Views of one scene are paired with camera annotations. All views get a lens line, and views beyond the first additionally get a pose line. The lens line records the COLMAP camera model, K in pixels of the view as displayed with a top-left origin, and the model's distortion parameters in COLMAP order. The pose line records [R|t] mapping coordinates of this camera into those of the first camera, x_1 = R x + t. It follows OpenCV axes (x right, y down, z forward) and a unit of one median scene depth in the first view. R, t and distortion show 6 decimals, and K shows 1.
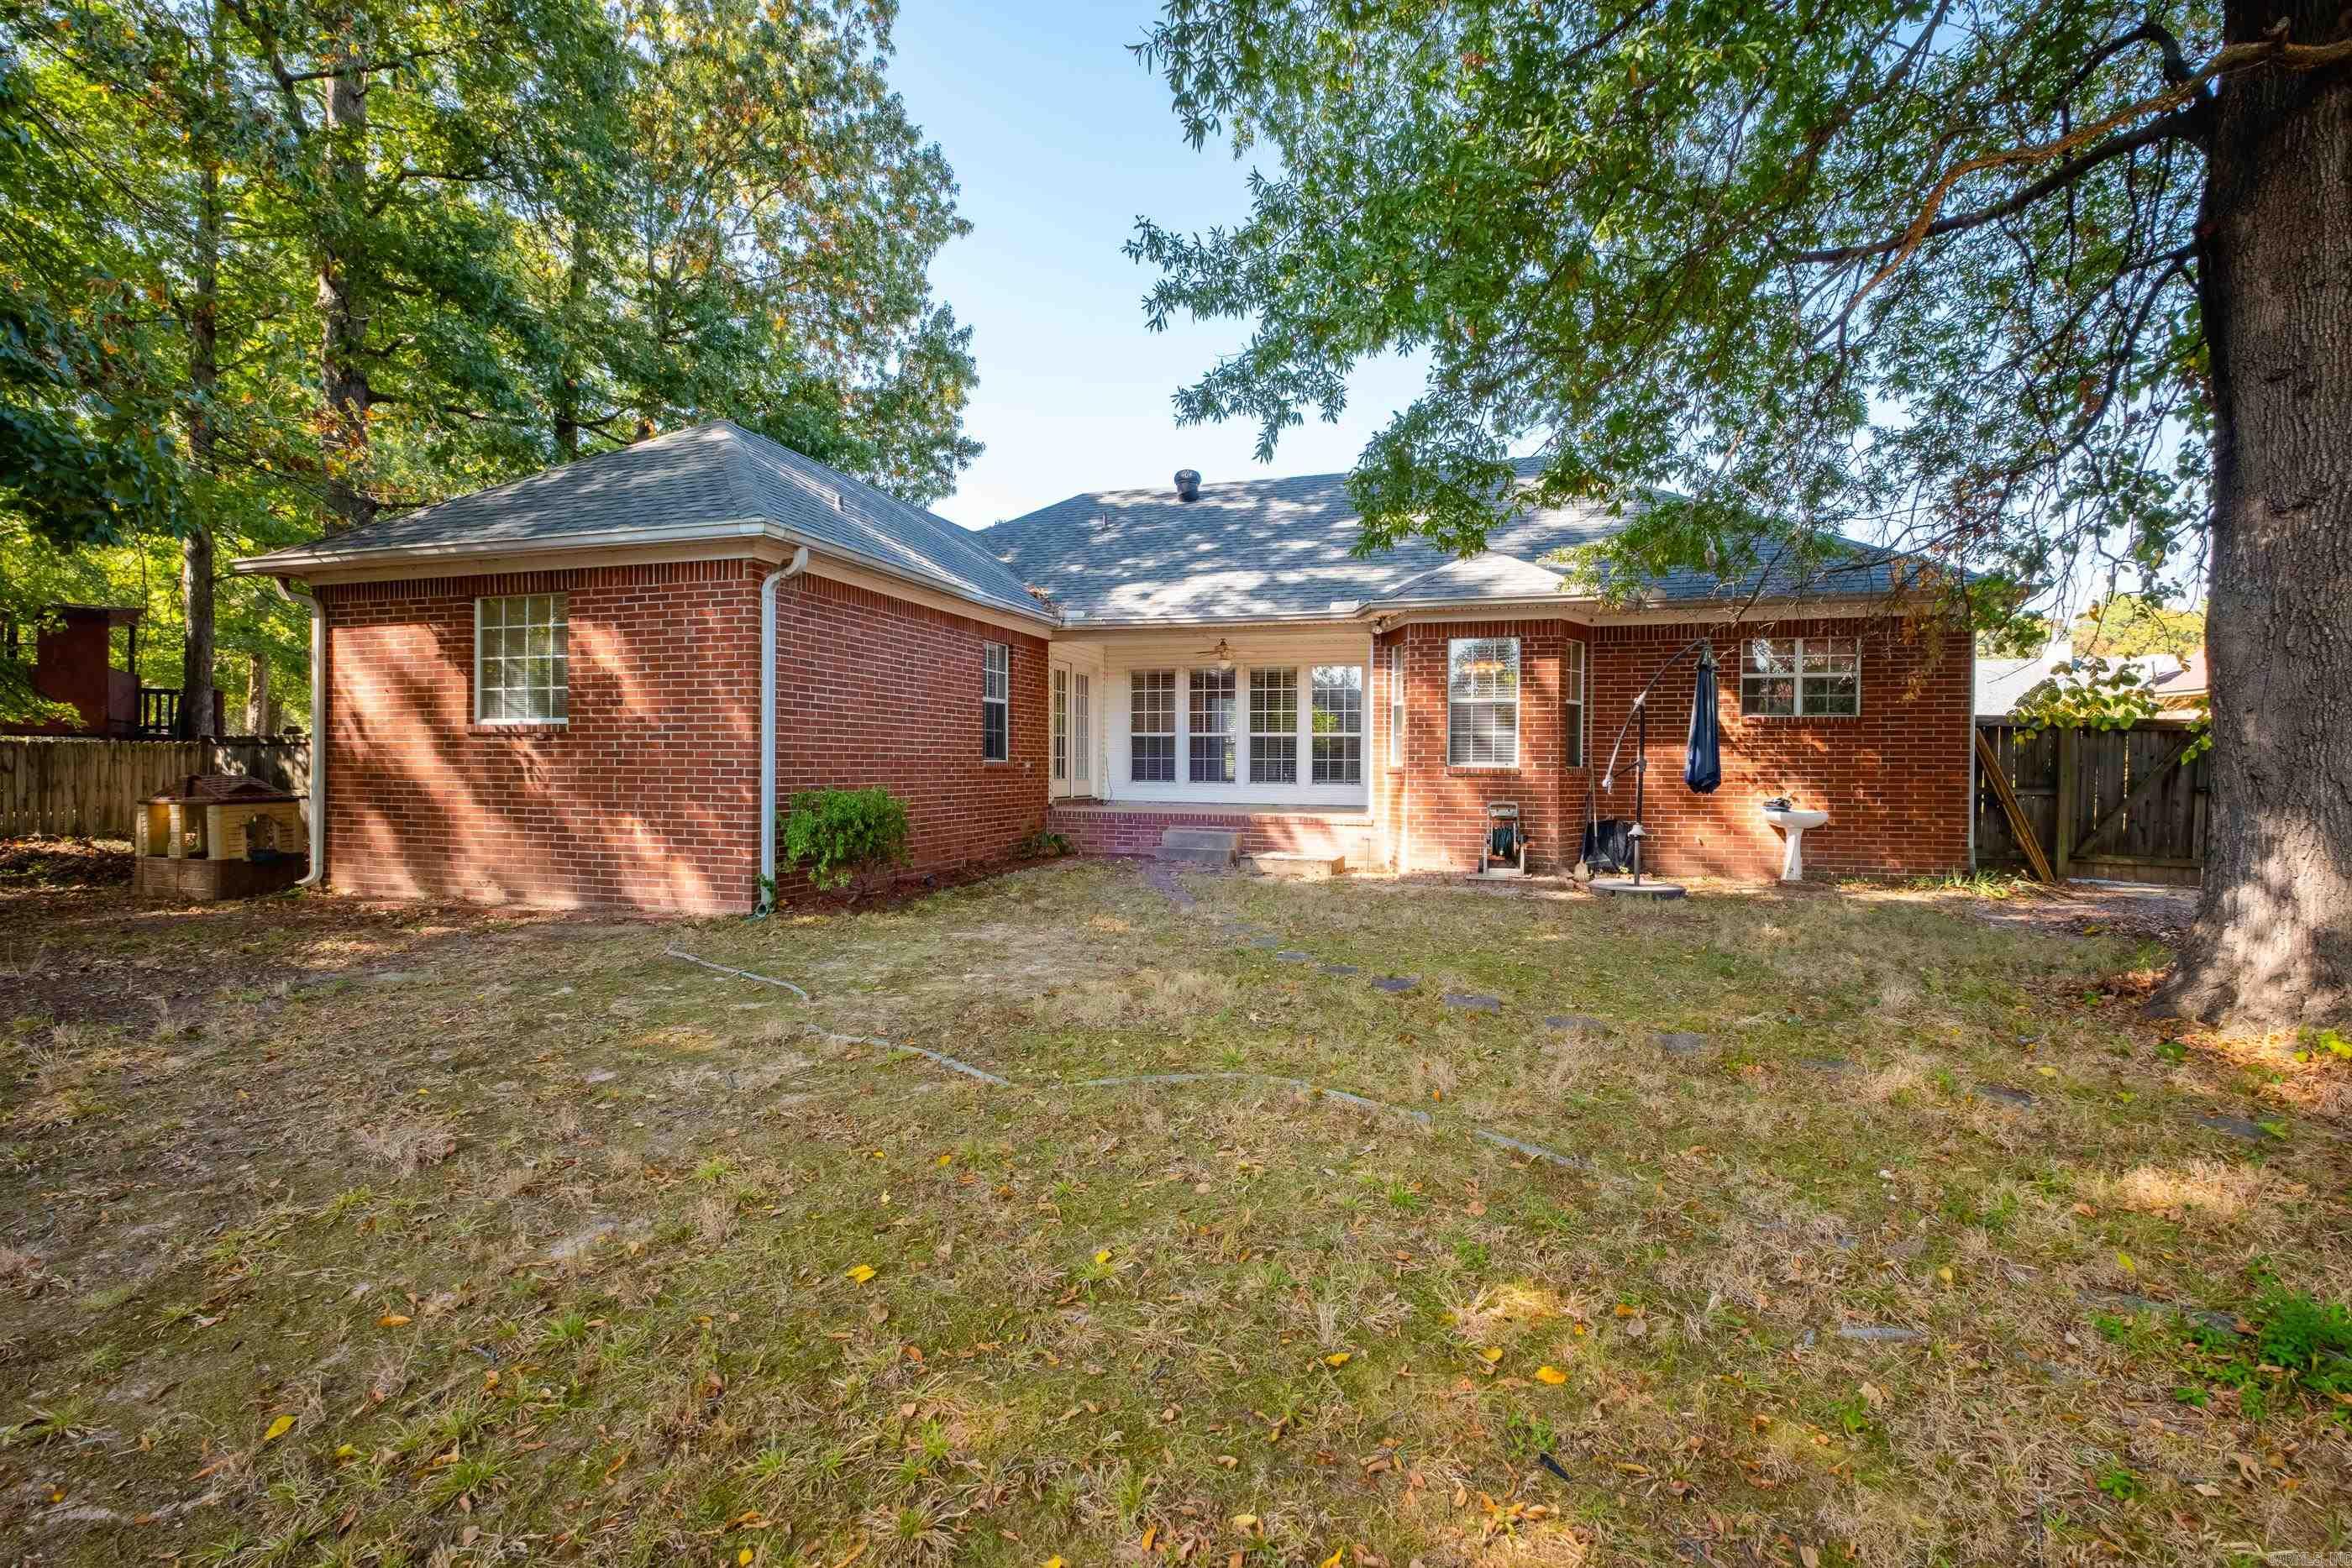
lens RADIAL K [[1031.0, 0, 1179.4], [0, 1031.0, 780.4], [0, 0, 1]] dist [0.002480, -0.000136]
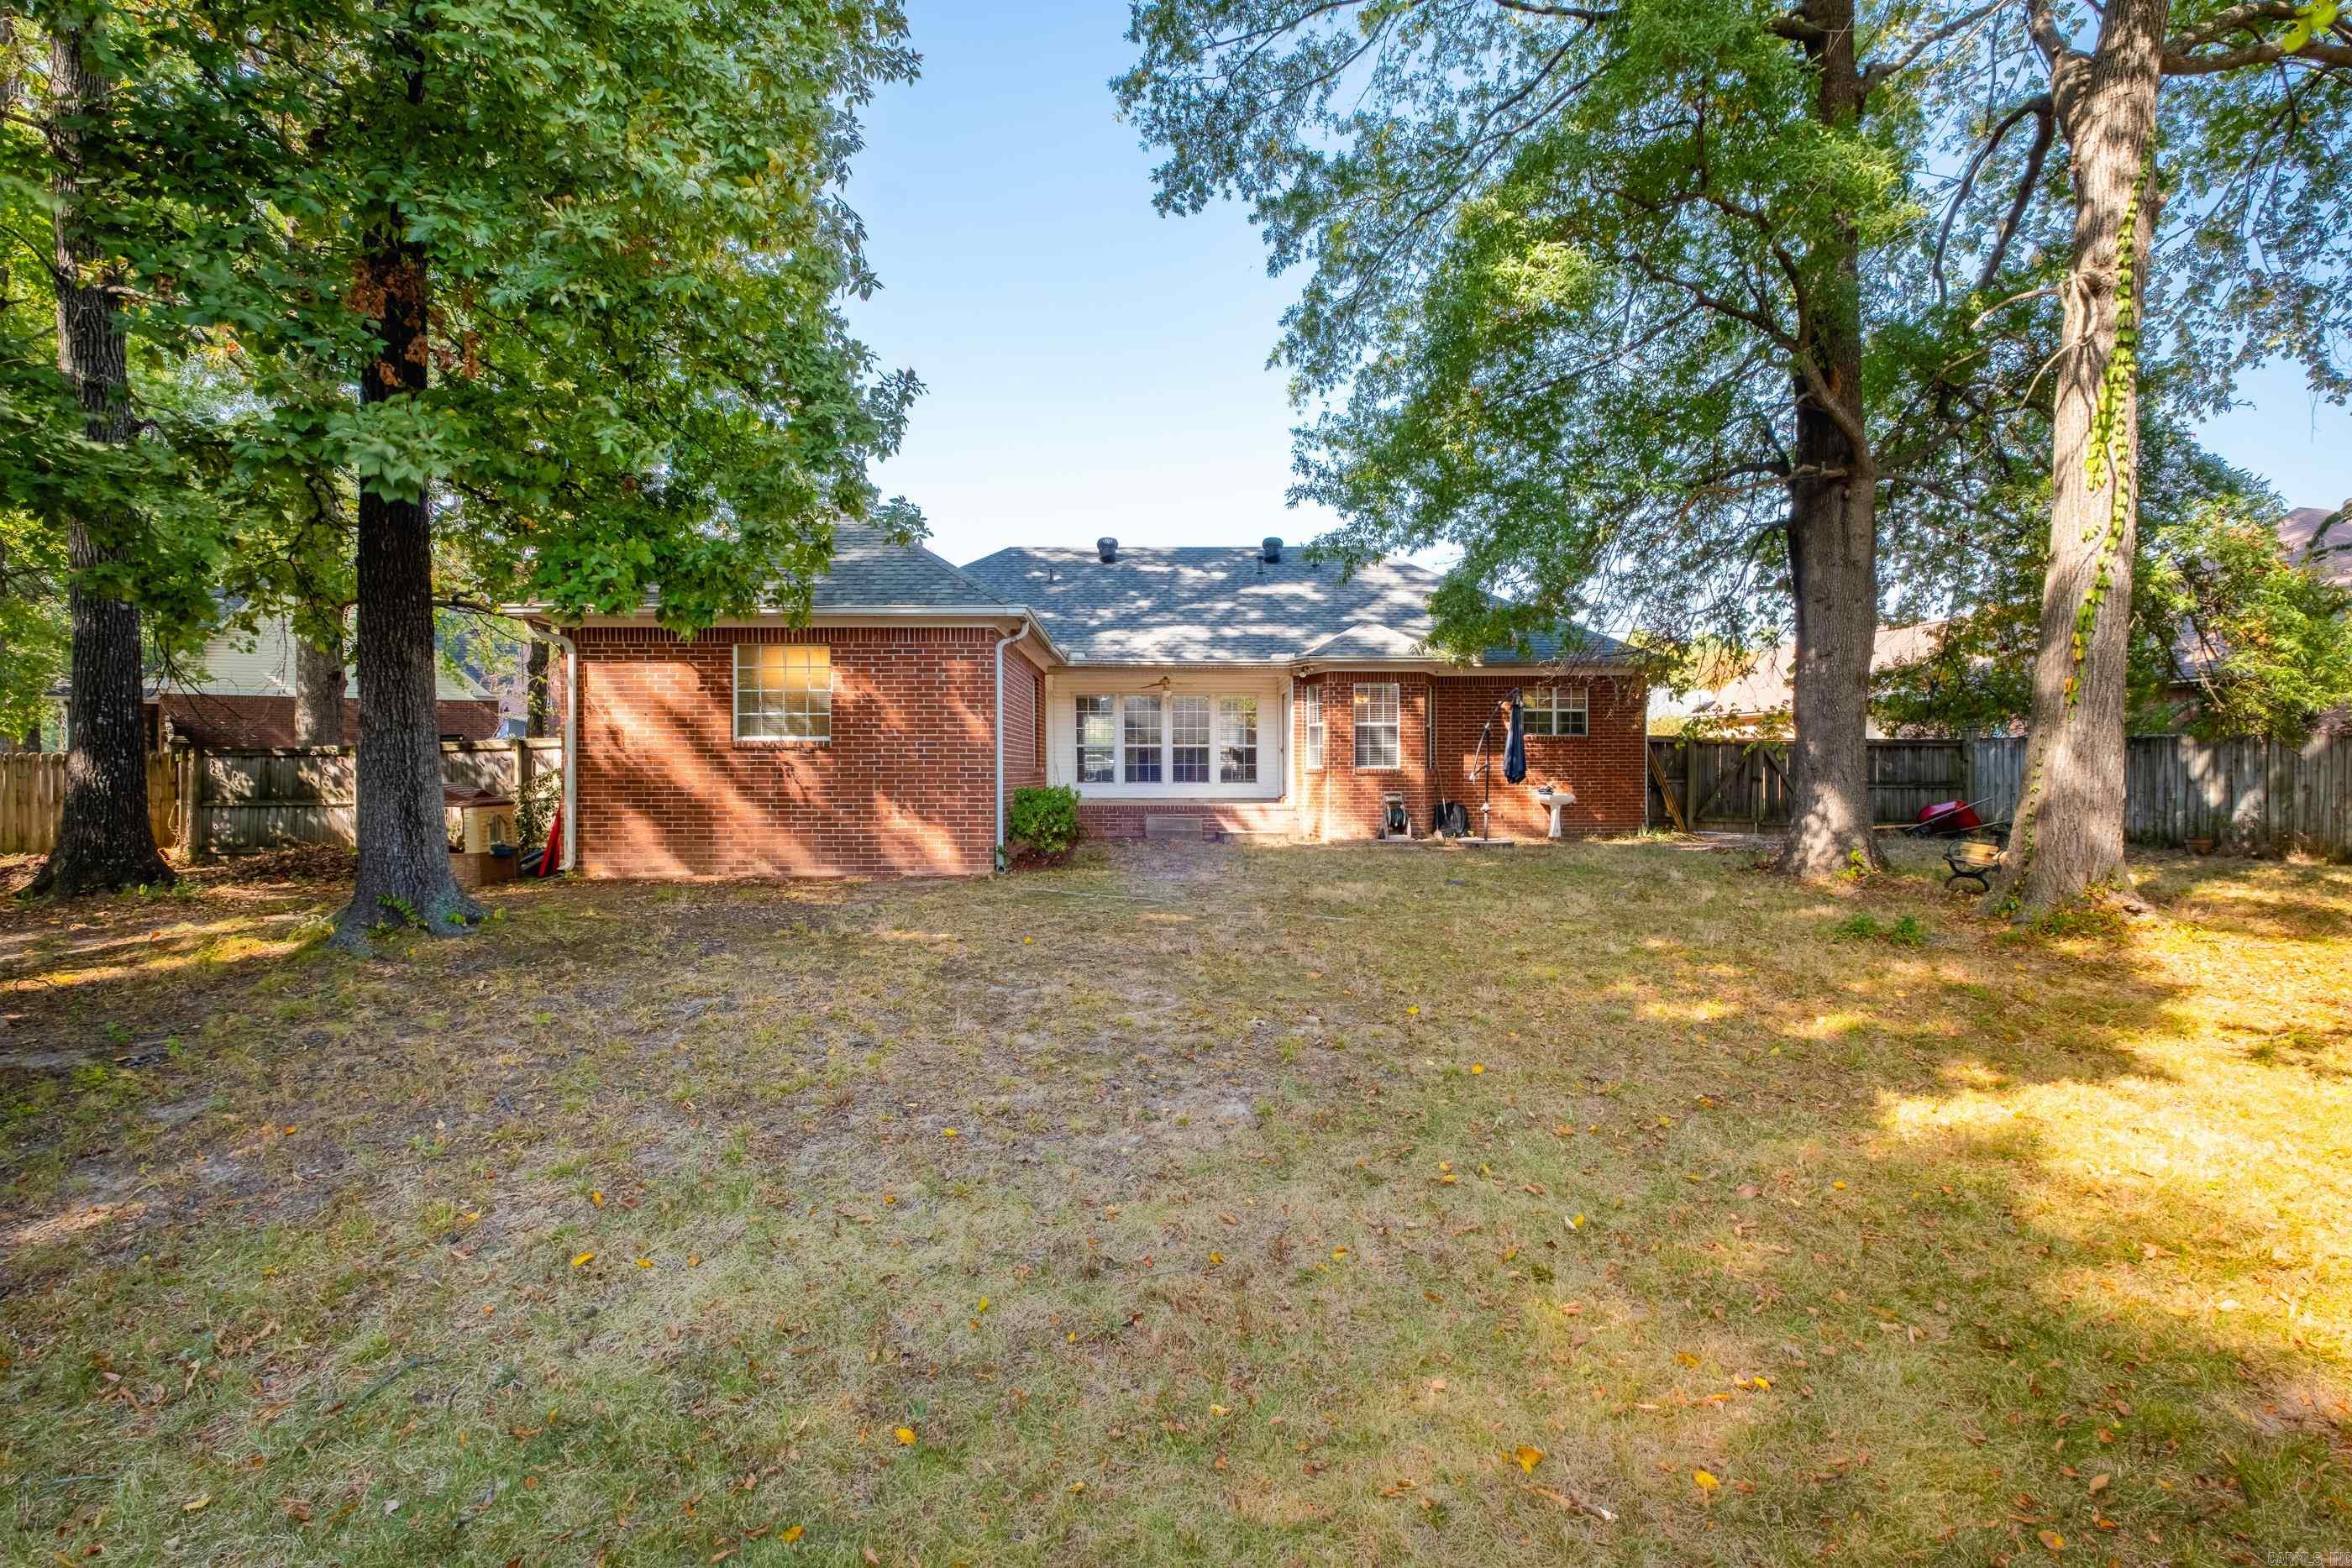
lens RADIAL K [[1040.0, 0, 1168.1], [0, 1040.0, 774.7], [0, 0, 1]] dist [0.002399, -0.000049]
pose [[0.952152, -0.009510, 0.305477, -0.461633], [0.013110, 0.999867, -0.009736, 0.007087], [-0.305344, 0.013275, 0.952150, -0.343578]]
